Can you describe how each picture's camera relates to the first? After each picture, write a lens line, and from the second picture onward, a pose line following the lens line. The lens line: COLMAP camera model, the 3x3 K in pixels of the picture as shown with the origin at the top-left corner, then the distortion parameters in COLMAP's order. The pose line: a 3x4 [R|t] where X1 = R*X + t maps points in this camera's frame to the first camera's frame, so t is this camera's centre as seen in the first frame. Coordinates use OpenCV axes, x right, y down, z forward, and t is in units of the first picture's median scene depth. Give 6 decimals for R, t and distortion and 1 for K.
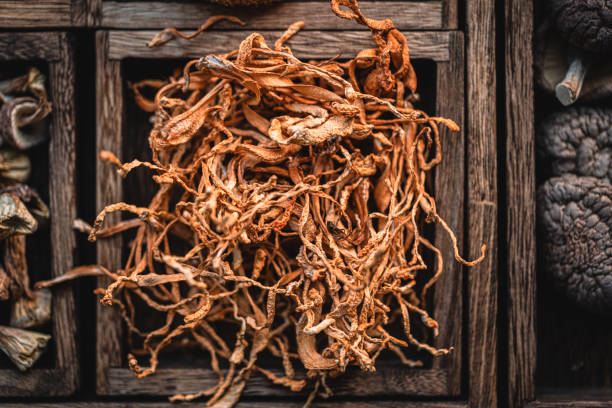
lens RADIAL K [[2074.6, 0, 304.5], [0, 2074.6, 208.3], [0, 0, 1]] dist [-0.073337, 0.000000]
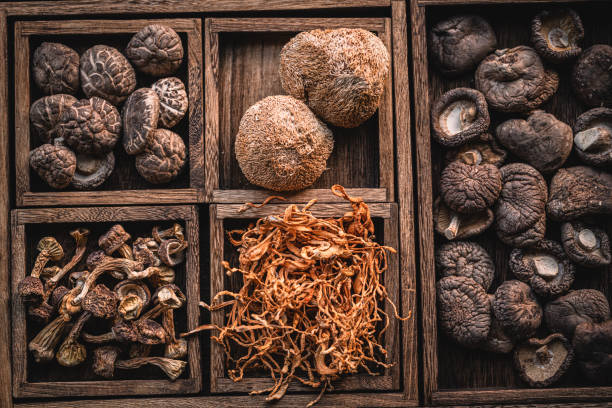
lens RADIAL K [[2074.6, 0, 311.1], [0, 2074.6, 201.9], [0, 0, 1]] dist [-0.073337, 0.000000]
pose [[0.998460, -0.009390, 0.054669, -0.112544], [0.015737, 0.993025, -0.116846, 0.142411], [-0.053191, 0.117527, 0.991644, -0.948098]]
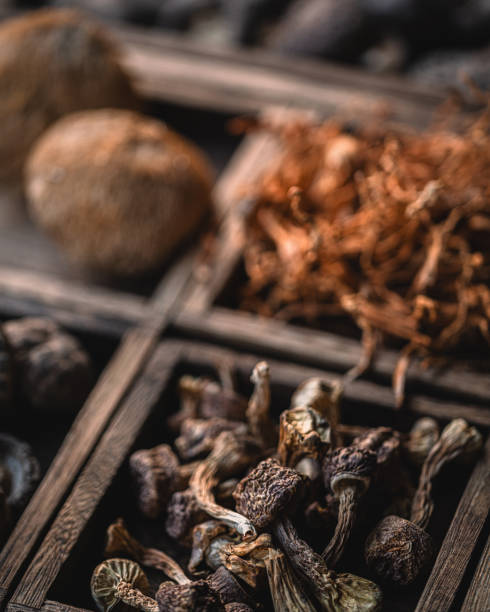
lens RADIAL K [[2369.3, 0, 243.6], [0, 2369.3, 305.6], [0, 0, 1]] dist [0.014095, 0.000000]
pose [[0.369074, -0.614366, 0.697379, -0.866659], [0.925798, 0.177027, -0.334006, 0.319552], [0.081747, 0.768905, 0.634115, 0.287728]]
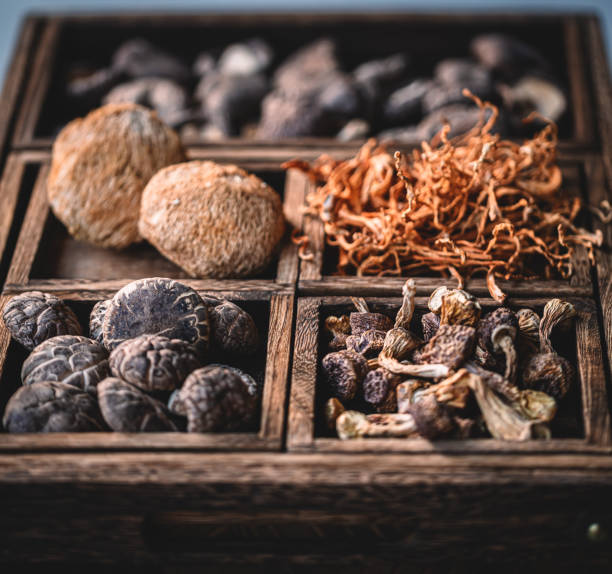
lens RADIAL K [[2718.8, 0, 306.4], [0, 2718.8, 287.6], [0, 0, 1]] dist [-0.102142, 0.000000]
pose [[0.042154, -0.434833, 0.899524, -1.575532], [0.997914, -0.025737, -0.059206, 0.016080], [0.048895, 0.900143, 0.432841, 0.293118]]
